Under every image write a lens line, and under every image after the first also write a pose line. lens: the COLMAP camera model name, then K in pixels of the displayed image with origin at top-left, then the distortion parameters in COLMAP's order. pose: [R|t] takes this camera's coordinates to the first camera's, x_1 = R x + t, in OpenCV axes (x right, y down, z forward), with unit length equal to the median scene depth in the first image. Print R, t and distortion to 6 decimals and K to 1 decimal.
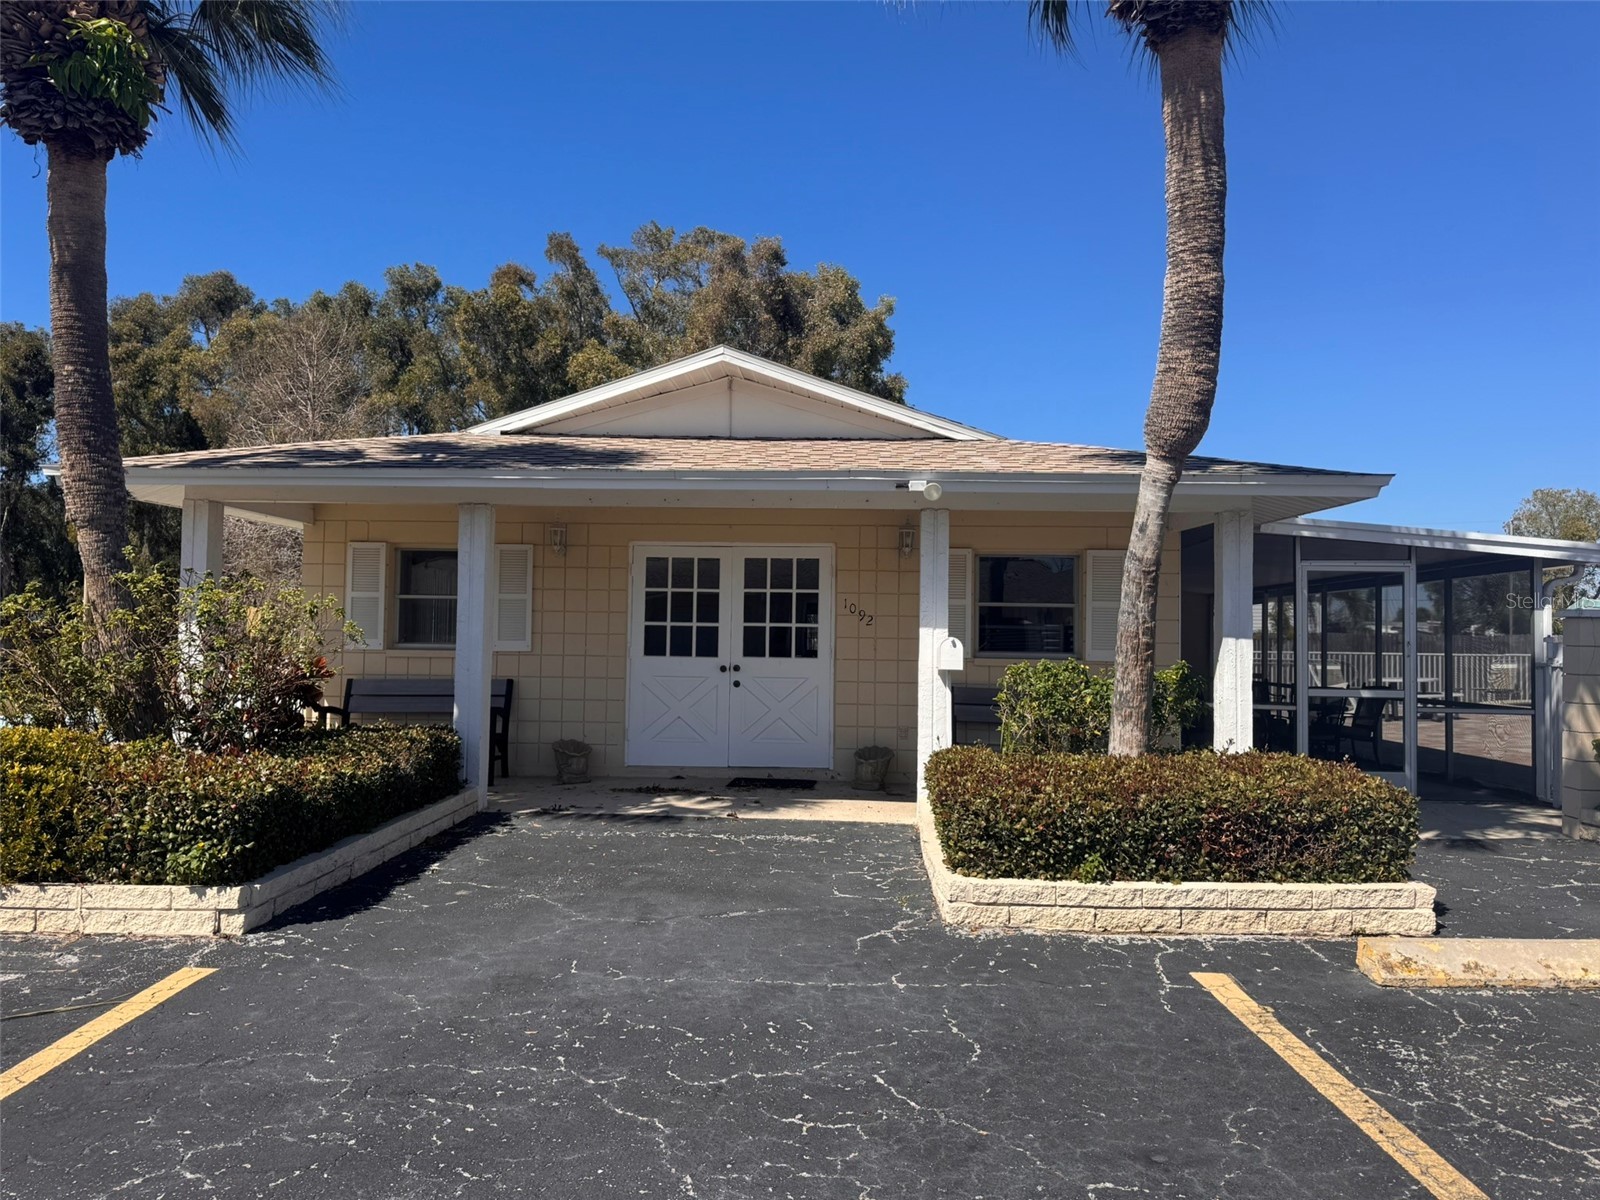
lens RADIAL K [[1143.1, 0, 796.9], [0, 1143.1, 620.9], [0, 0, 1]] dist [0.046324, -0.060570]
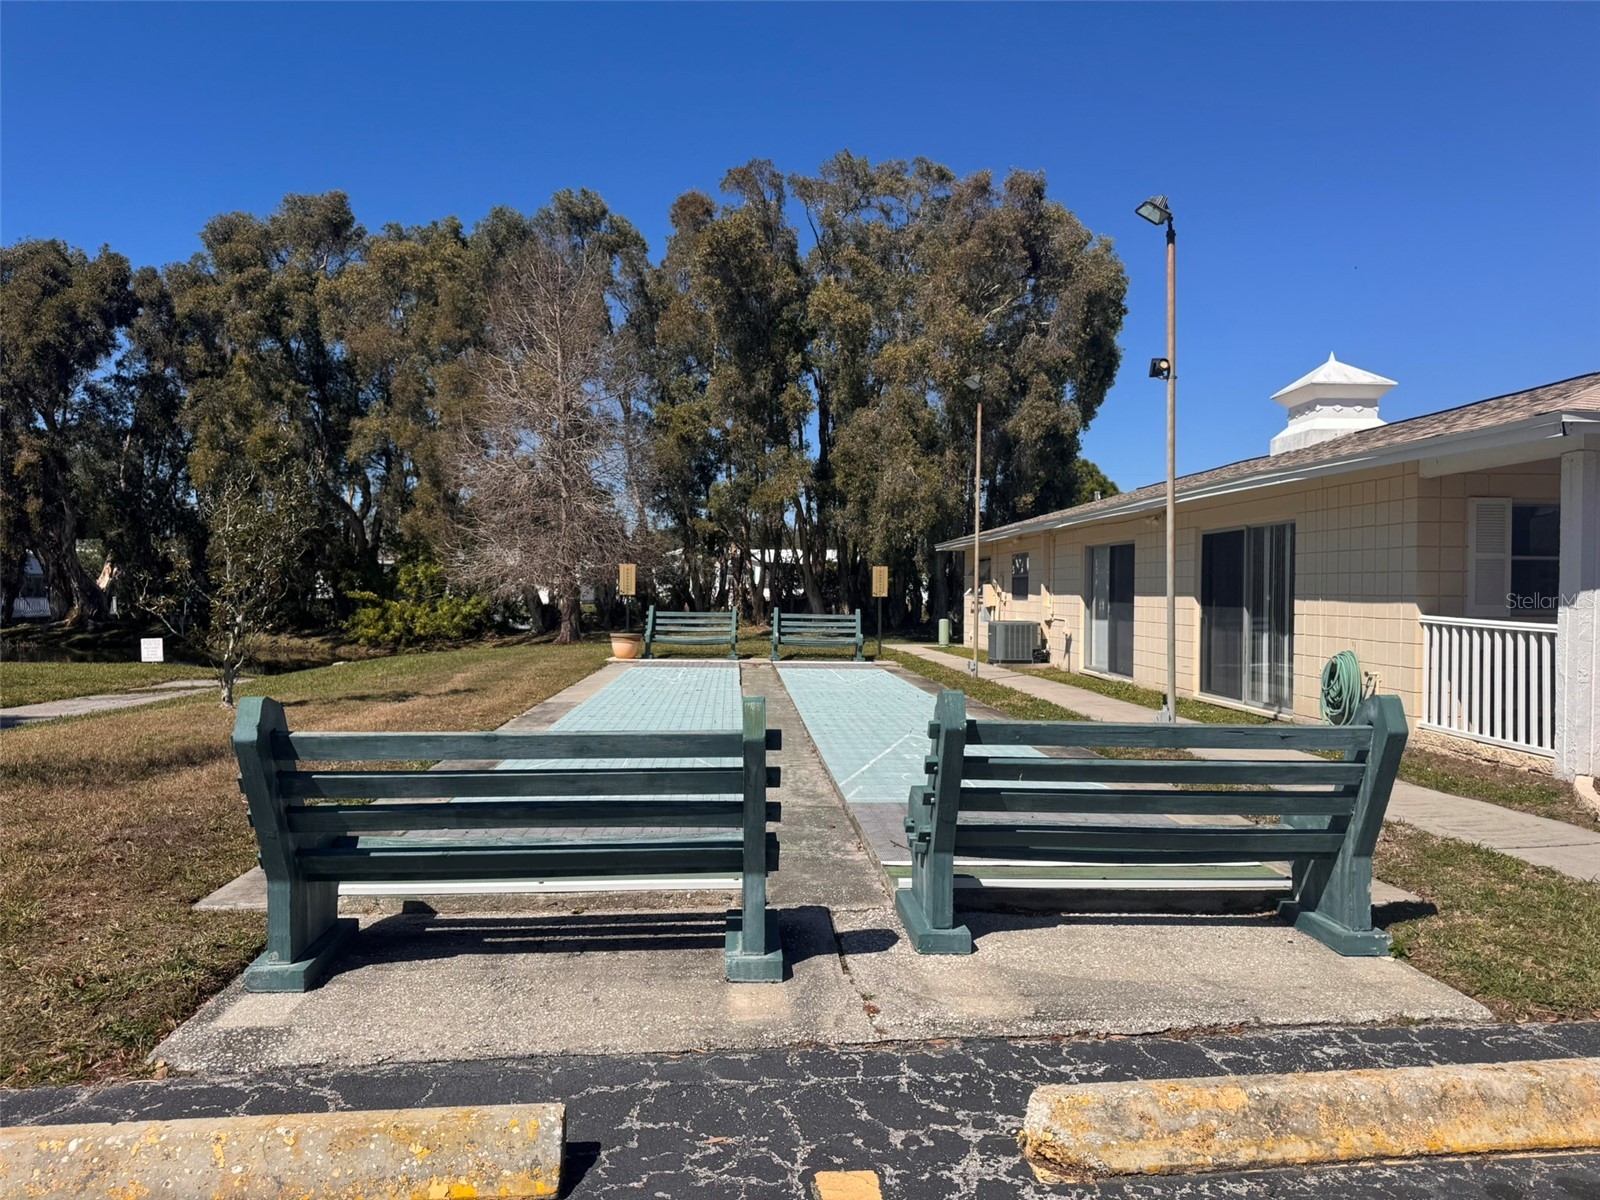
lens RADIAL K [[1143.1, 0, 796.9], [0, 1143.1, 620.9], [0, 0, 1]] dist [0.046324, -0.060570]
pose [[0.994404, -0.009095, 0.105253, -0.262458], [0.004370, 0.998976, 0.045030, -0.004266], [-0.105555, -0.044318, 0.993425, 0.048192]]
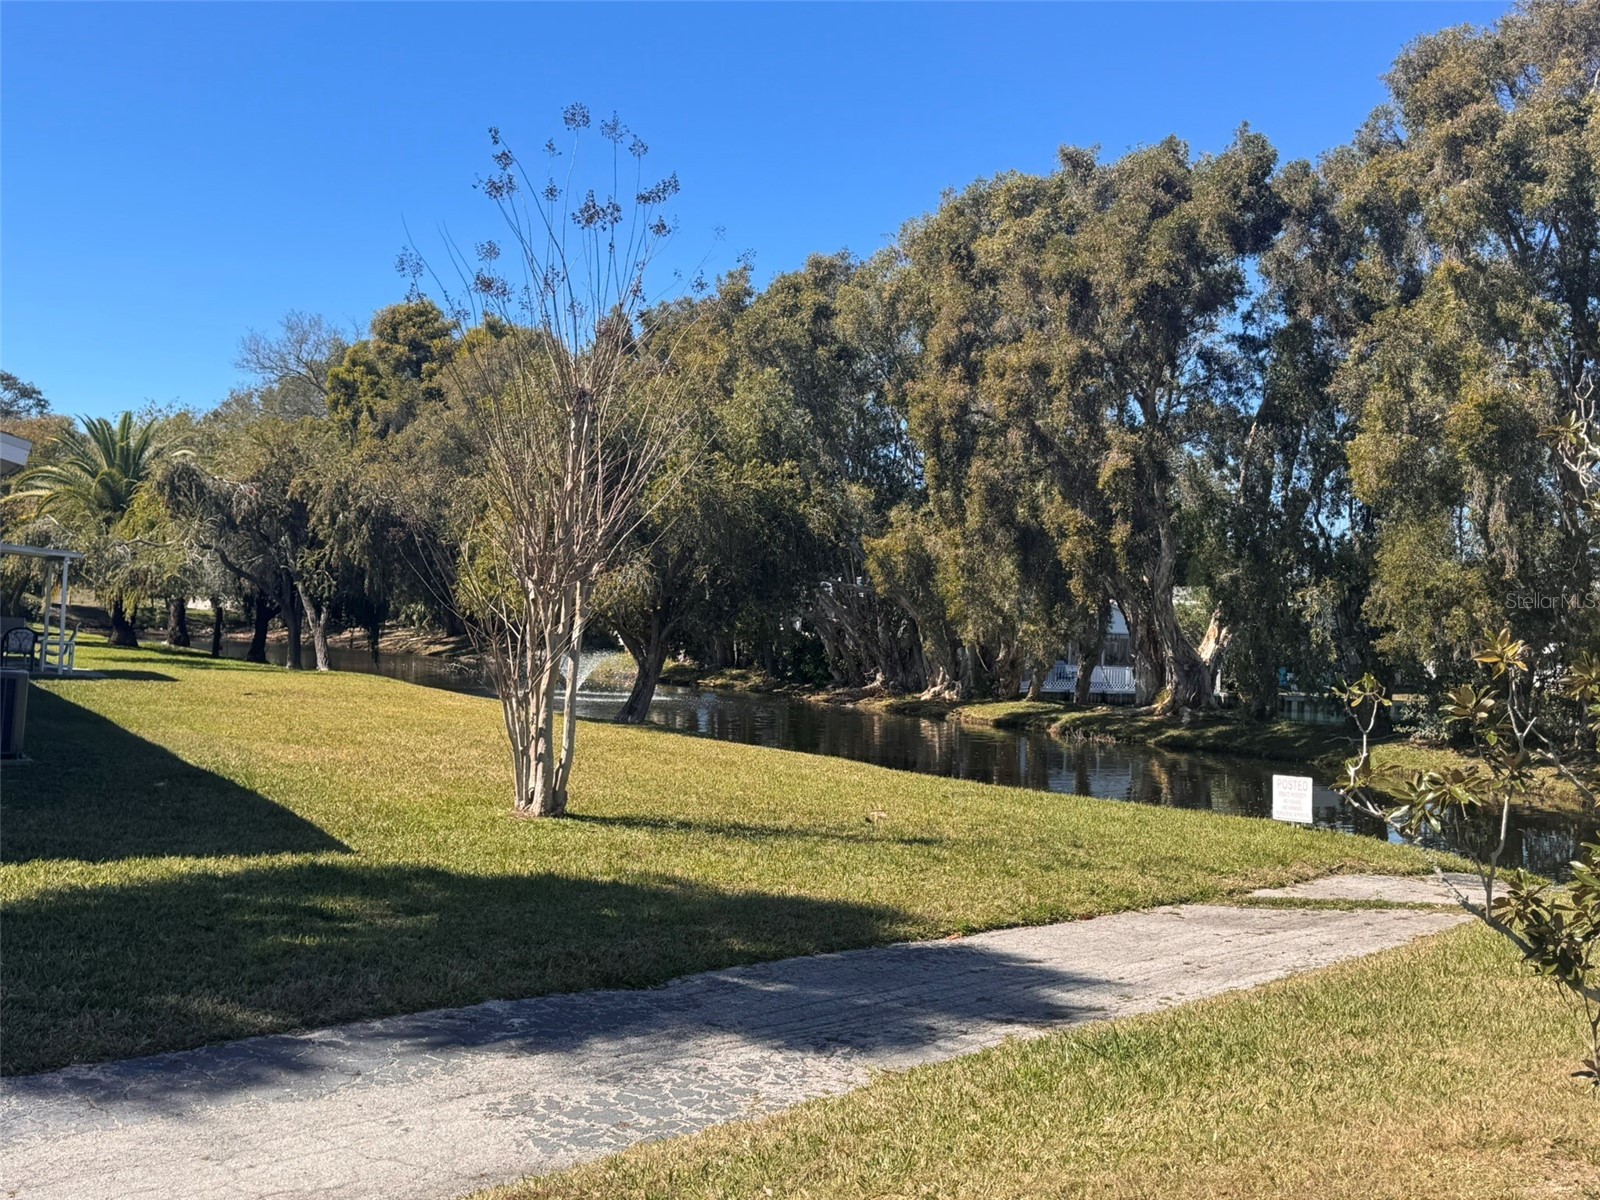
lens RADIAL K [[1671.0, 0, 800.0], [0, 1671.0, 600.0], [0, 0, 1]] dist [0.120735, -0.263371]
pose [[0.783007, 0.013038, -0.621877, -0.358589], [-0.025985, 0.999593, -0.011761, -0.007832], [0.621470, 0.025368, 0.783027, 0.247278]]
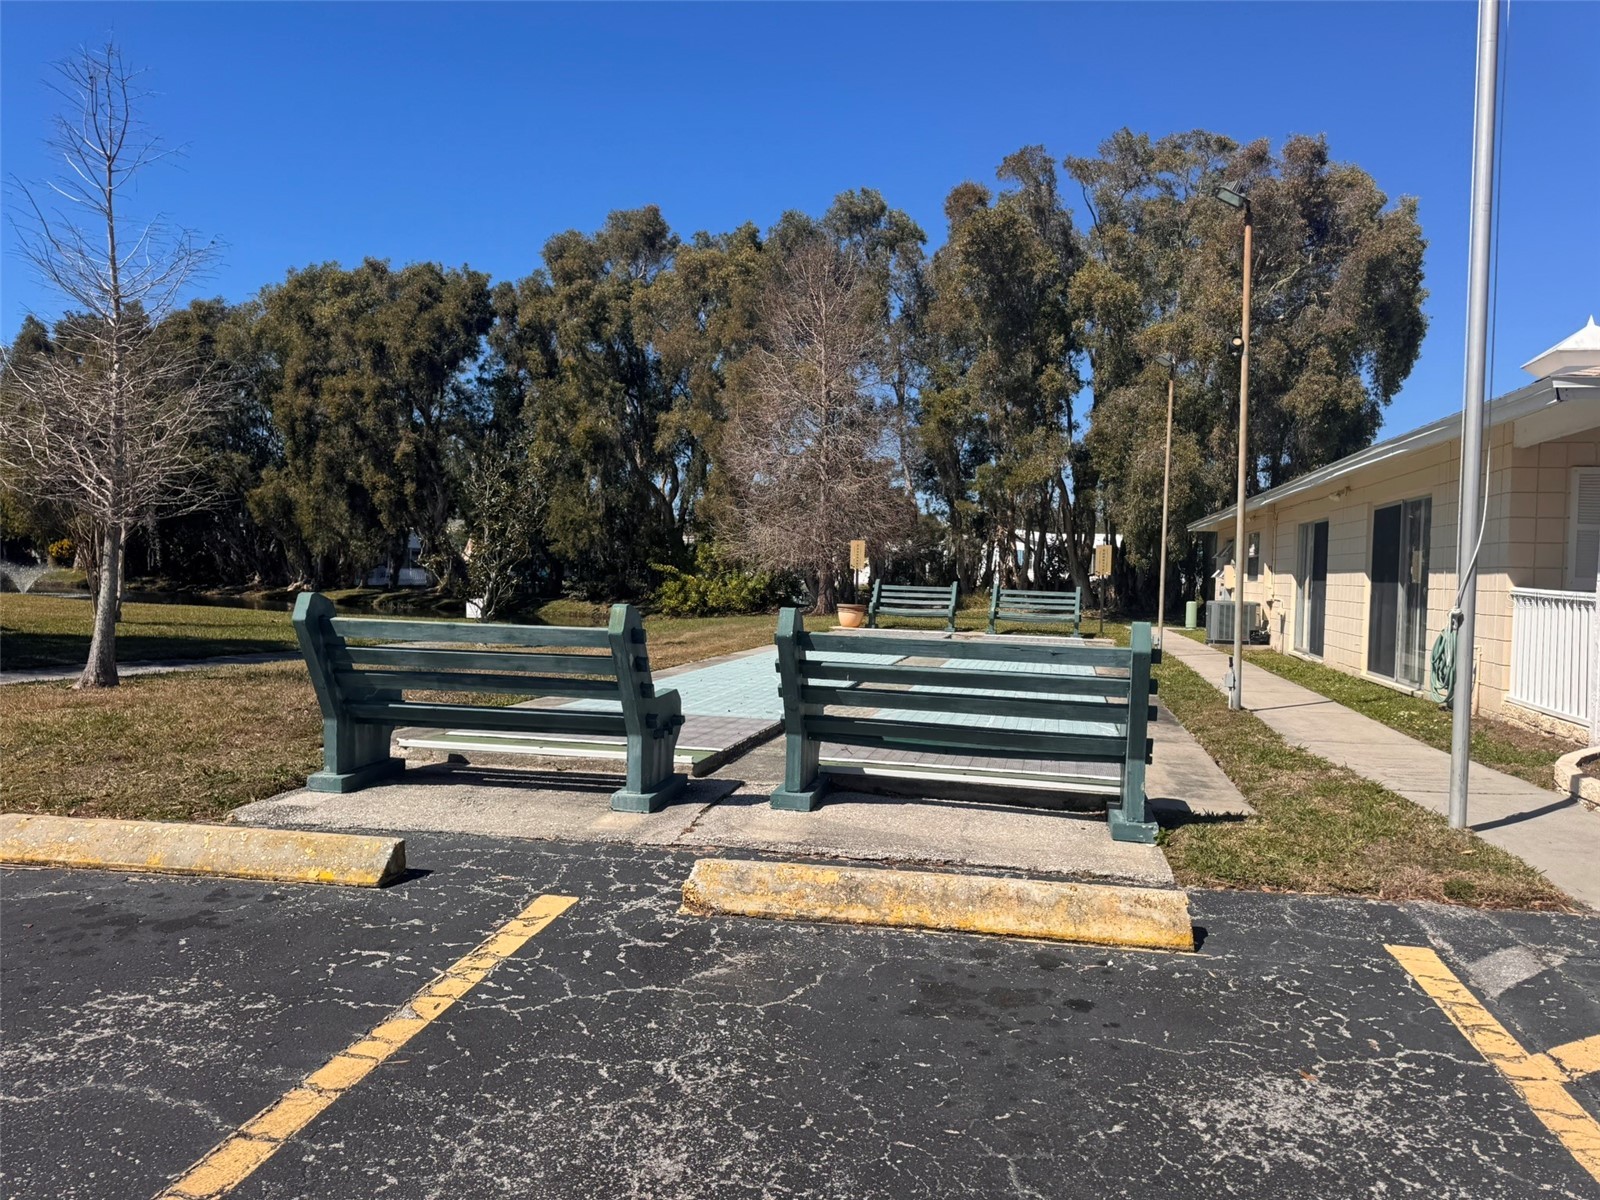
lens RADIAL K [[1130.8, 0, 800.0], [0, 1130.8, 600.0], [0, 0, 1]] dist [0.183752, -0.357157]
pose [[0.984747, 0.017126, -0.173148, -0.210919], [-0.010308, 0.999139, 0.040199, 0.000552], [0.173688, -0.037801, 0.984075, 0.014771]]
